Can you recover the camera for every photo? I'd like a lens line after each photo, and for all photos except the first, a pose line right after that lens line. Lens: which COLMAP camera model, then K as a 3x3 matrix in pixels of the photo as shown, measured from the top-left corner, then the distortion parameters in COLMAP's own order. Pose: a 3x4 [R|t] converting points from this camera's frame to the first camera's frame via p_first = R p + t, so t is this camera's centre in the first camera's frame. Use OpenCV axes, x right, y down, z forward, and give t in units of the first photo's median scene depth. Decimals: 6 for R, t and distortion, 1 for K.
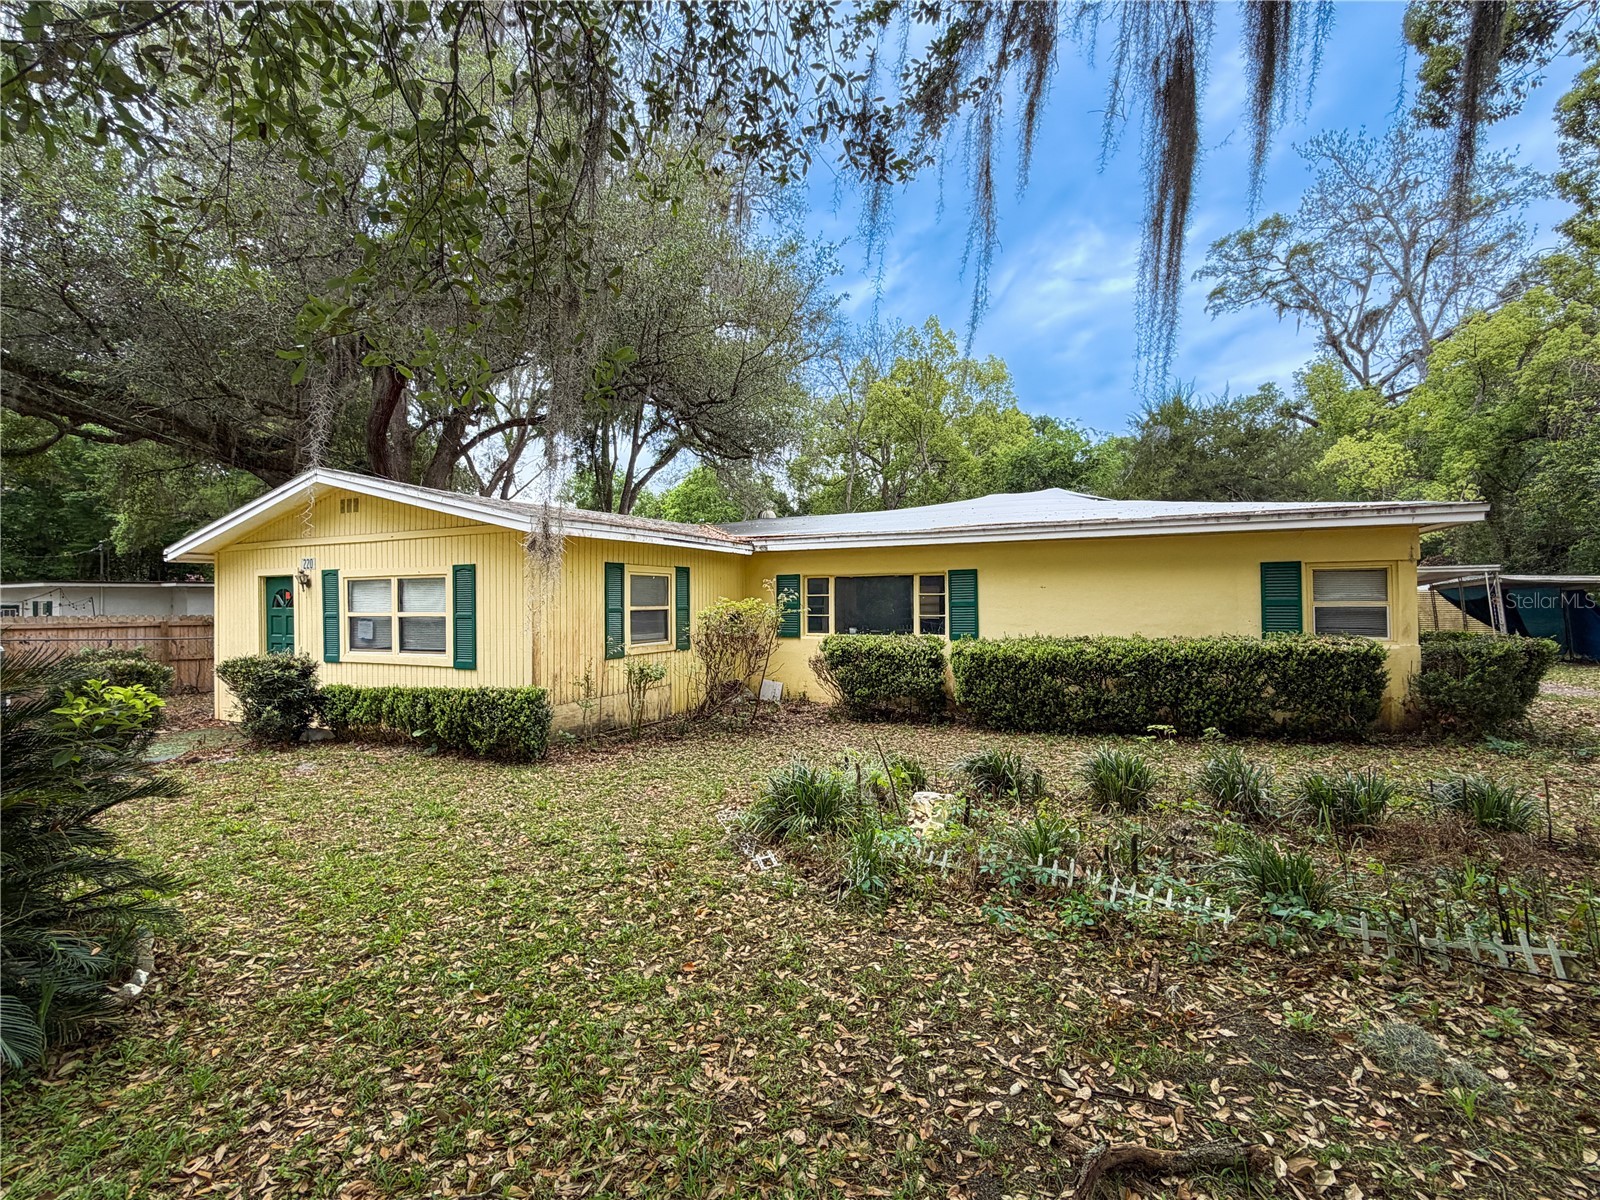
lens RADIAL K [[731.9, 0, 801.6], [0, 731.9, 599.5], [0, 0, 1]] dist [-0.000060, 0.001100]
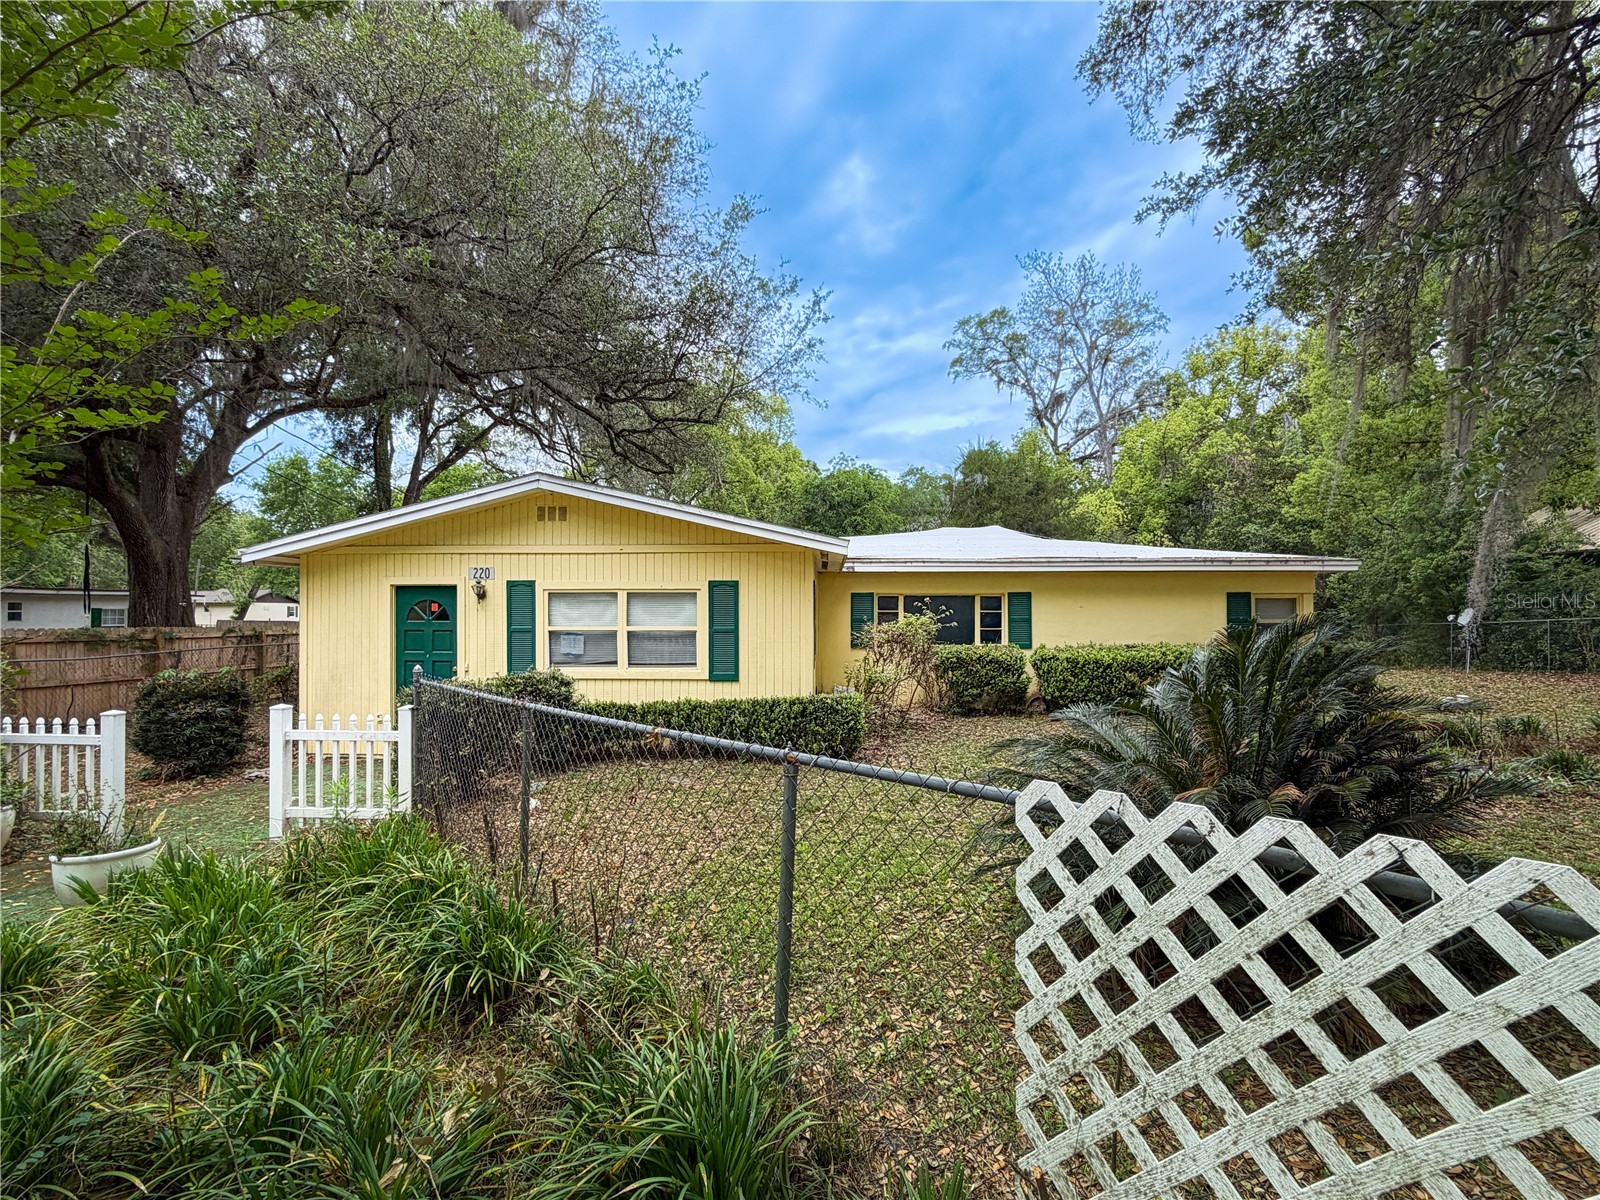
lens RADIAL K [[731.9, 0, 796.6], [0, 731.9, 605.4], [0, 0, 1]] dist [-0.000060, 0.001100]
pose [[0.915784, 0.011993, 0.401491, -0.700610], [-0.008044, 0.999901, -0.011520, -0.001105], [-0.401590, 0.007320, 0.915791, 0.006154]]
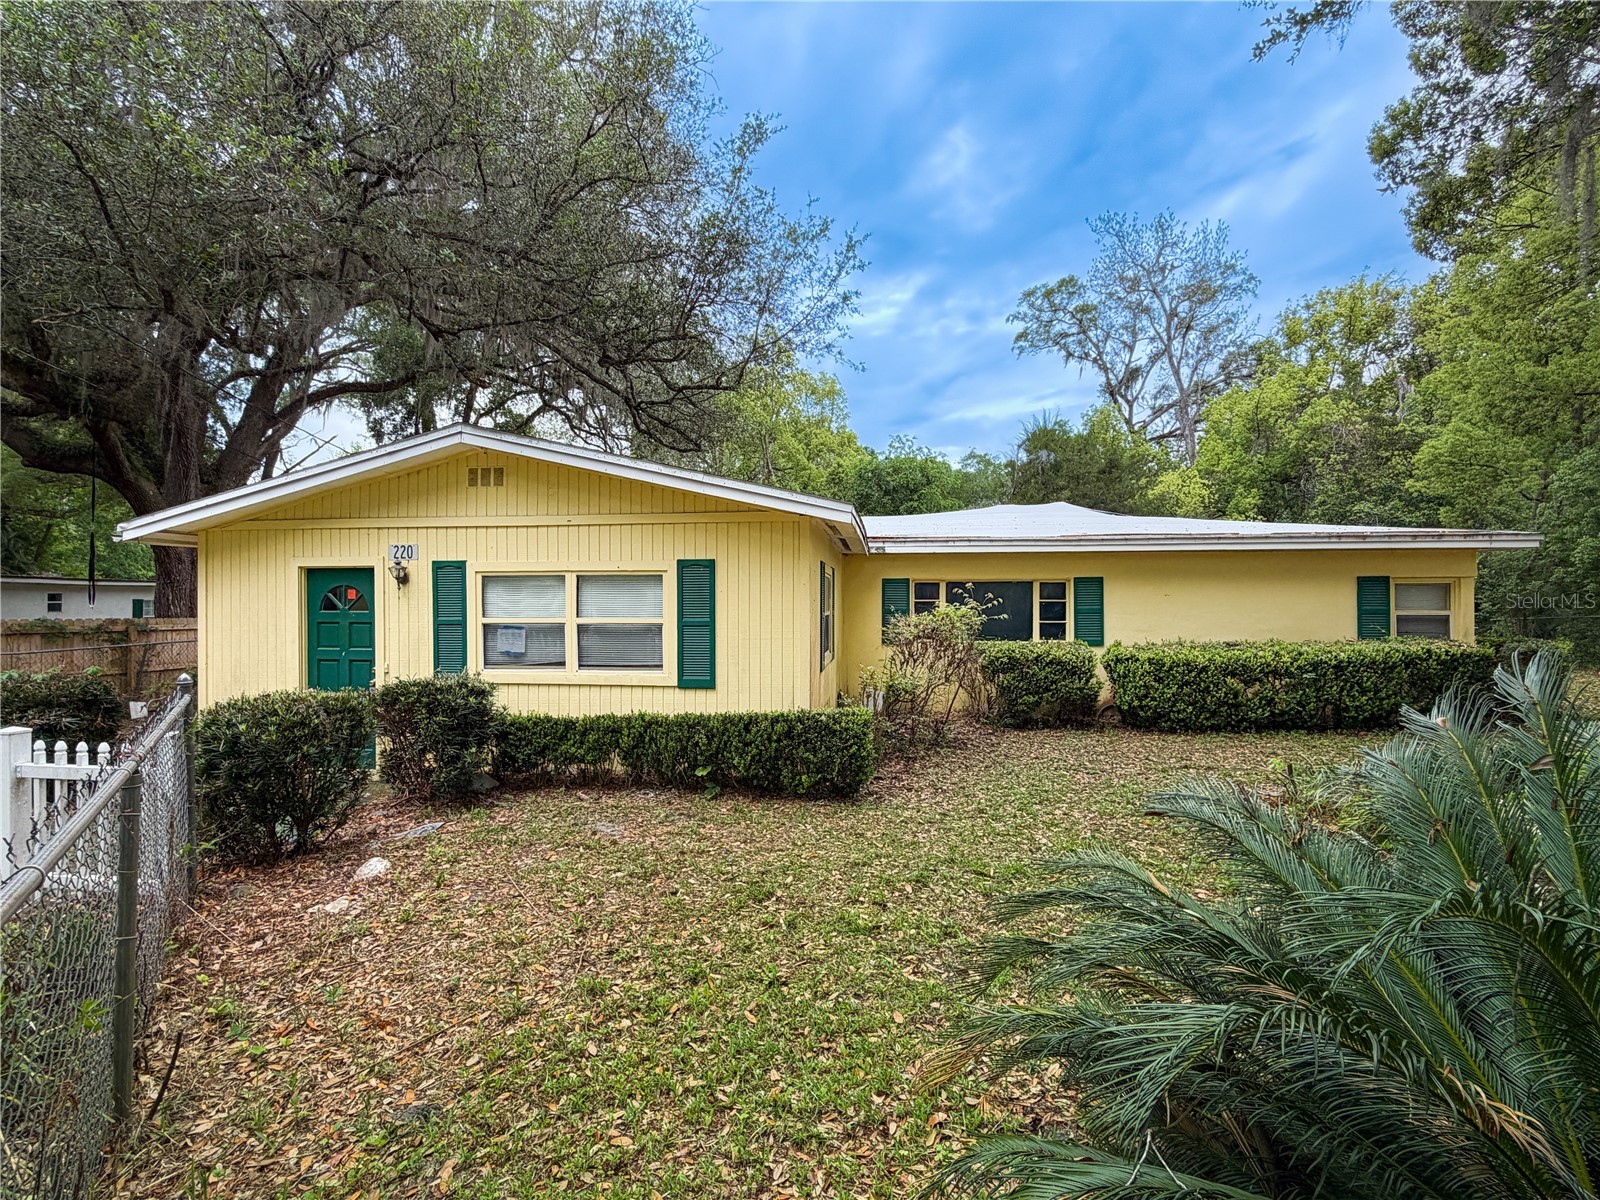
lens RADIAL K [[731.9, 0, 797.8], [0, 731.9, 602.9], [0, 0, 1]] dist [-0.000060, 0.001100]
pose [[0.946424, 0.008897, 0.322803, -0.550876], [-0.008206, 0.999960, -0.003501, 0.002233], [-0.322821, 0.000665, 0.946460, 0.176370]]
